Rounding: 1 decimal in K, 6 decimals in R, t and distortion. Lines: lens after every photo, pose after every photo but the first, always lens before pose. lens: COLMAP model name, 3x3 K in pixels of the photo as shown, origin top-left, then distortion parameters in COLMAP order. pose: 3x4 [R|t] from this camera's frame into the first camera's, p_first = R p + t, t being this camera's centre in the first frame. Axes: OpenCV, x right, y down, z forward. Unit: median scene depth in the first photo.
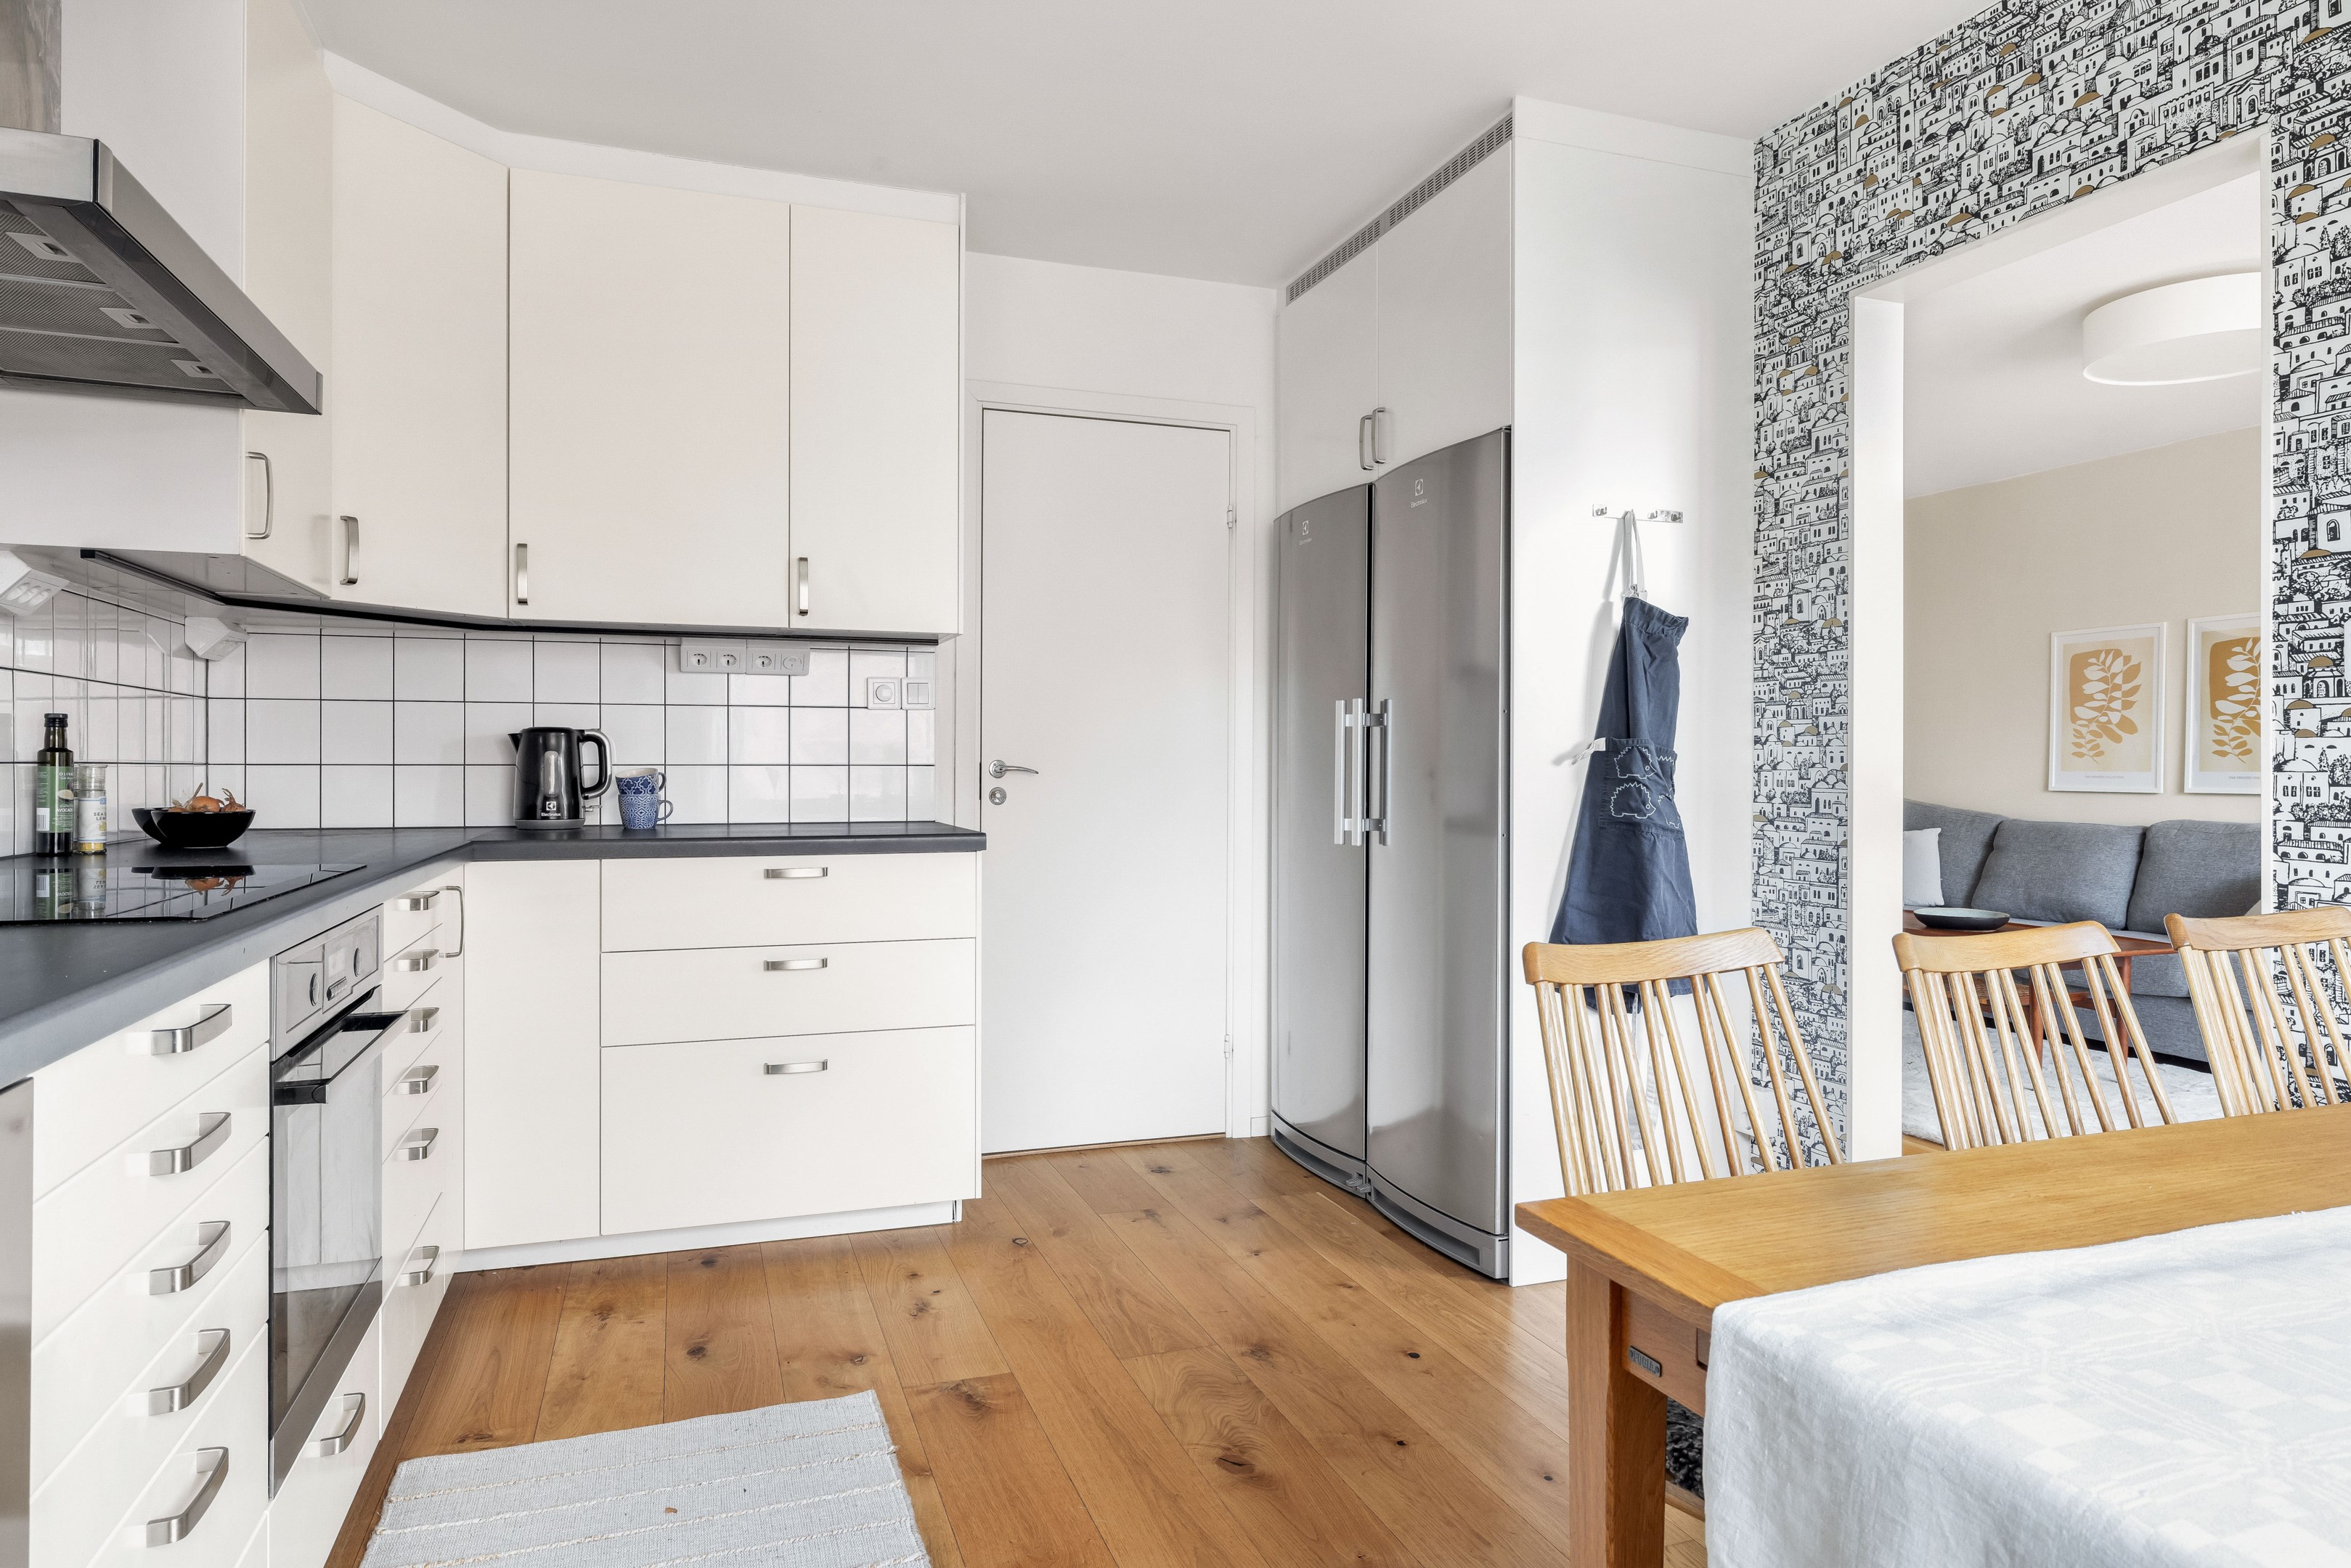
lens RADIAL K [[1438.0, 0, 1175.5], [0, 1438.0, 784.0], [0, 0, 1]] dist [-0.000207, -0.000051]
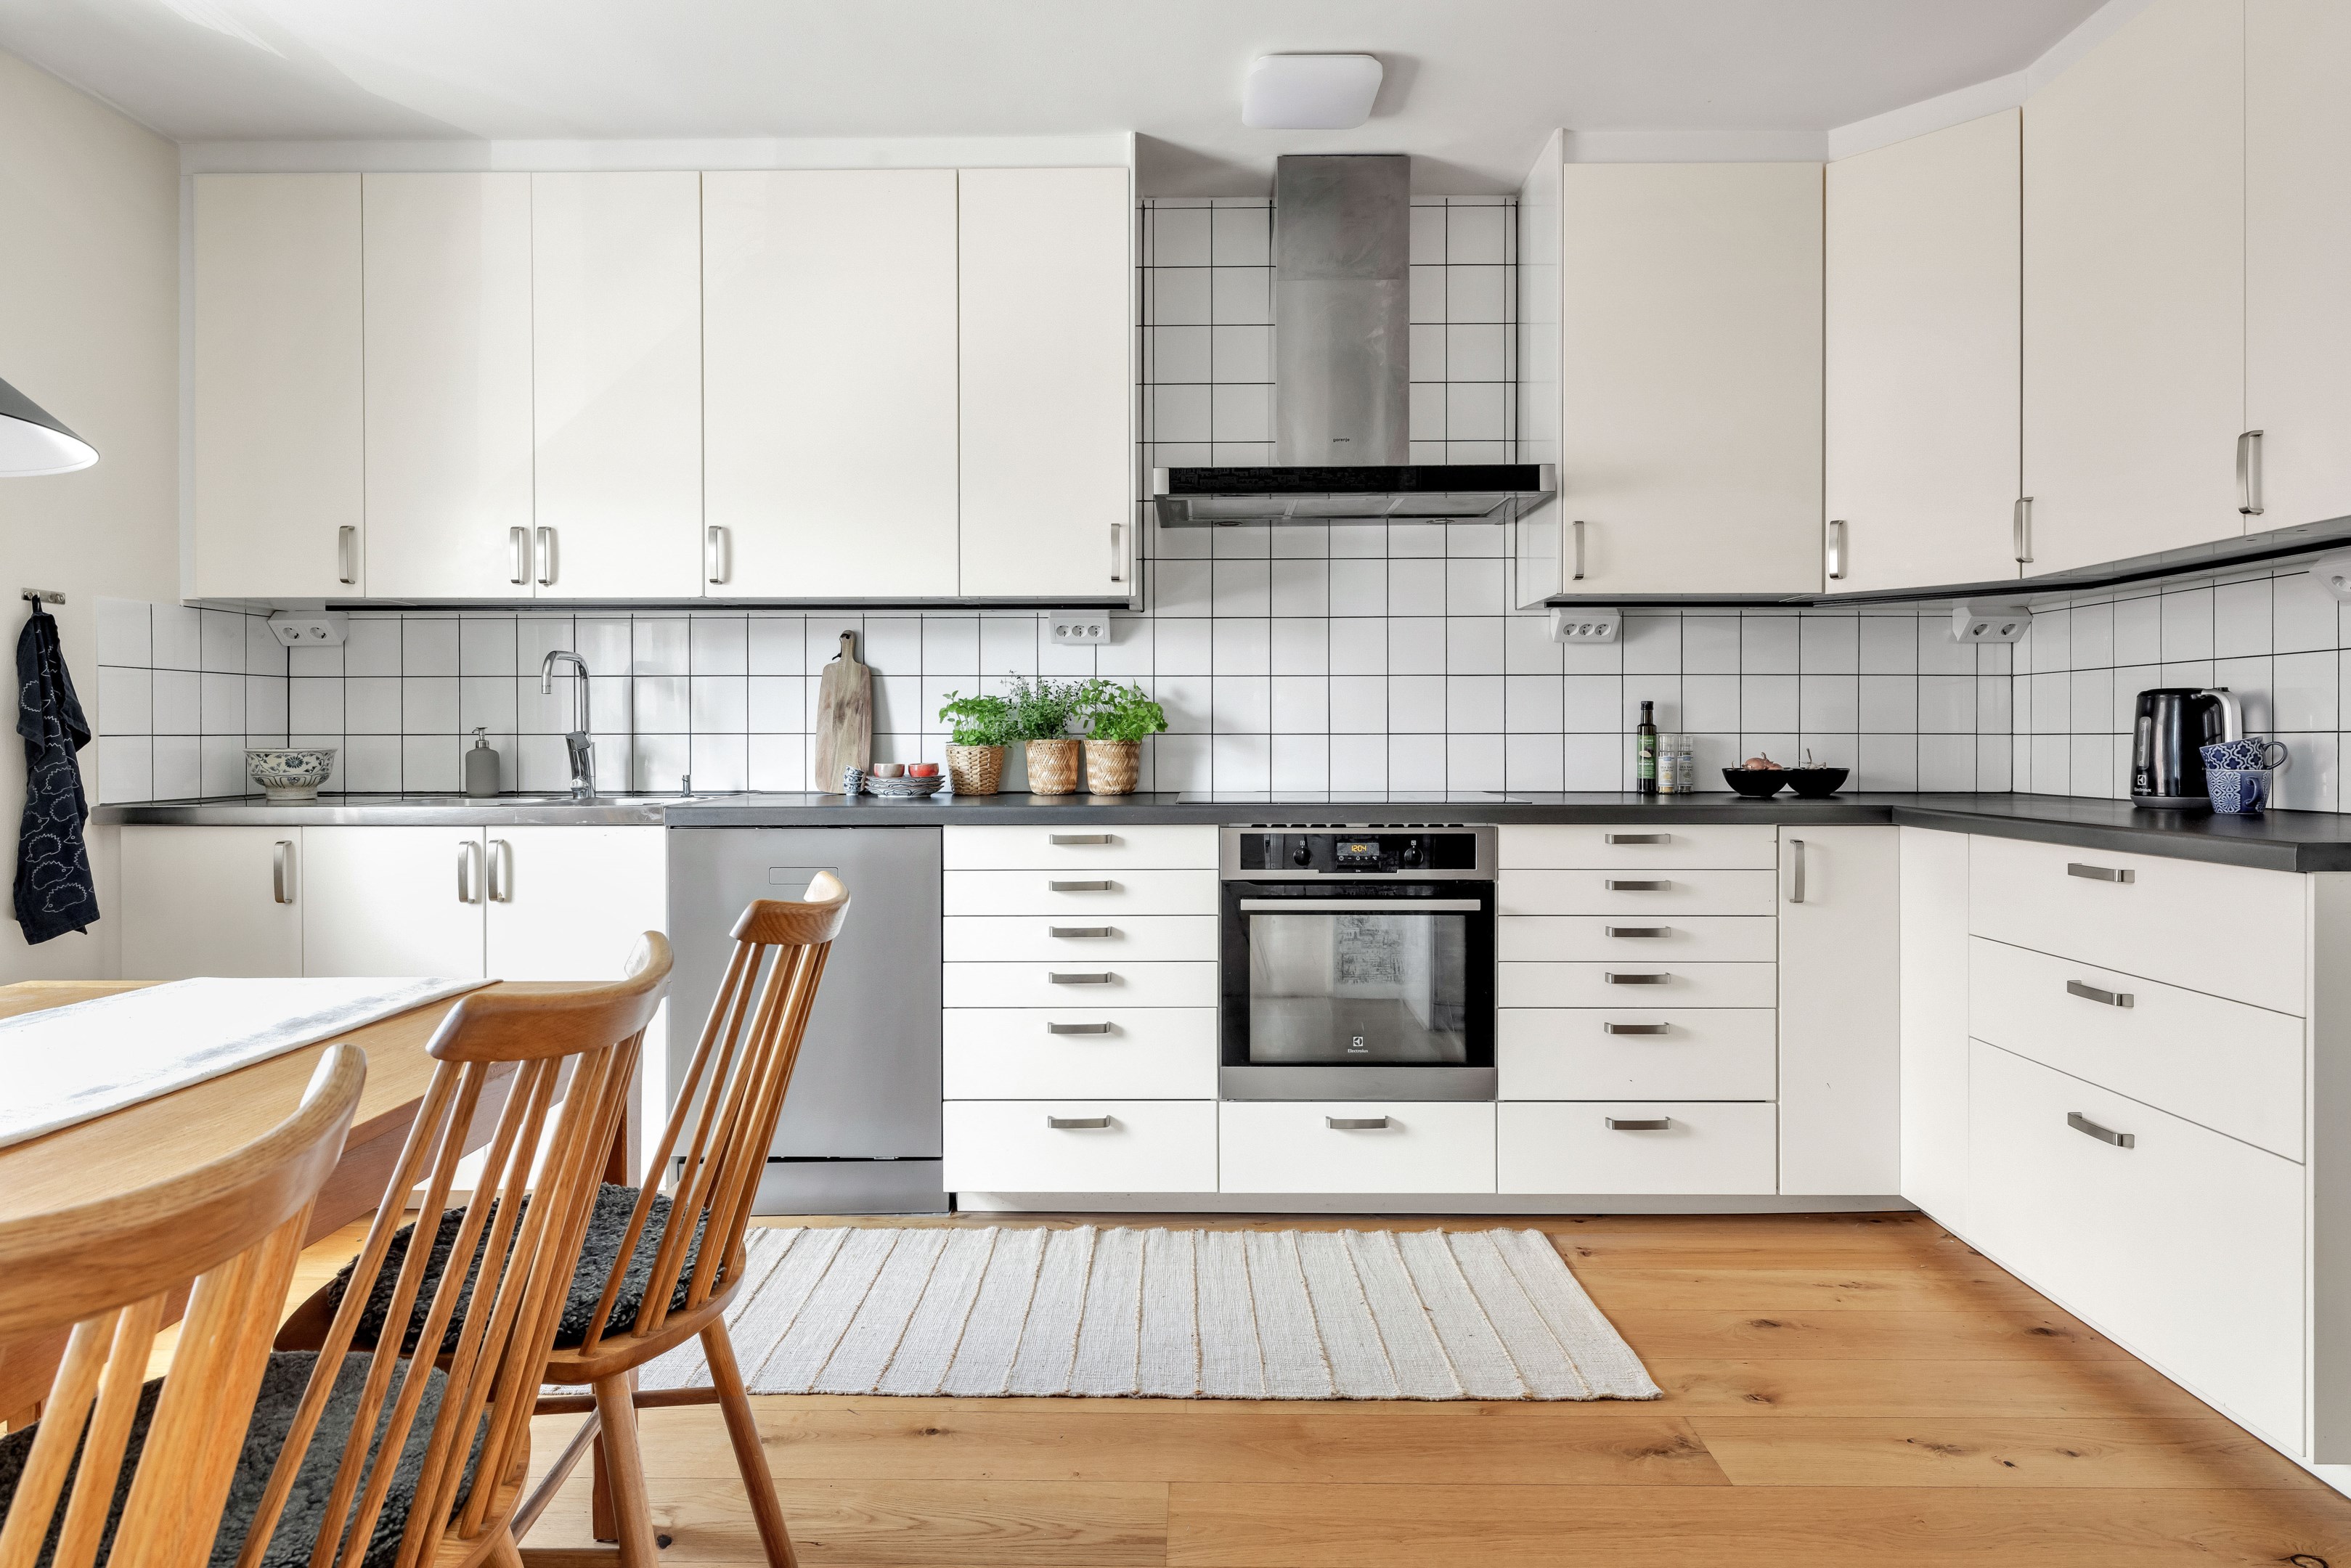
lens RADIAL K [[1300.7, 0, 1172.9], [0, 1300.7, 750.6], [0, 0, 1]] dist [-0.001244, -0.000447]
pose [[-0.336303, 0.001455, -0.941753, 0.616619], [-0.013718, 0.999885, 0.006443, 0.001594], [0.941654, 0.015086, -0.336244, 0.874524]]
